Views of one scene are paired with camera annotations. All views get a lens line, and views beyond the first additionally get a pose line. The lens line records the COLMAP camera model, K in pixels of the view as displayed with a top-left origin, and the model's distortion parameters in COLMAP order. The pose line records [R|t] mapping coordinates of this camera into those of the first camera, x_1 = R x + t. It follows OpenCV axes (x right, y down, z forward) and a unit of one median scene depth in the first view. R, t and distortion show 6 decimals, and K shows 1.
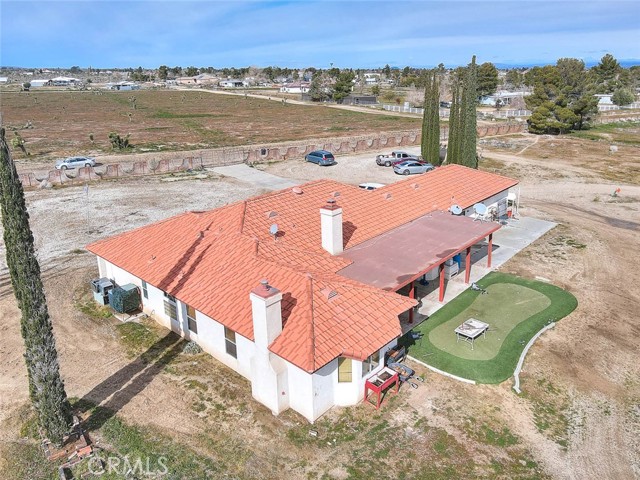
lens RADIAL K [[463.3, 0, 320.0], [0, 463.3, 240.0], [0, 0, 1]] dist [0.005256, 0.003840]
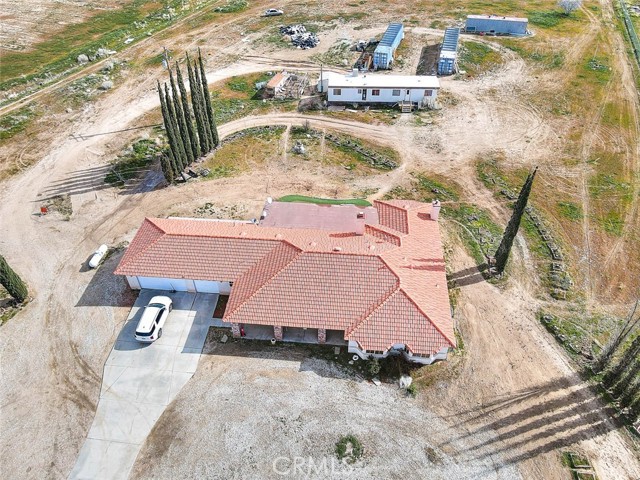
lens RADIAL K [[445.6, 0, 320.0], [0, 445.6, 240.0], [0, 0, 1]] dist [0.009778, 0.003543]
pose [[-0.598696, -0.530688, 0.599944, -1.118399], [0.293344, 0.551704, 0.780751, -1.645930], [-0.745327, 0.643423, -0.174628, 1.657706]]
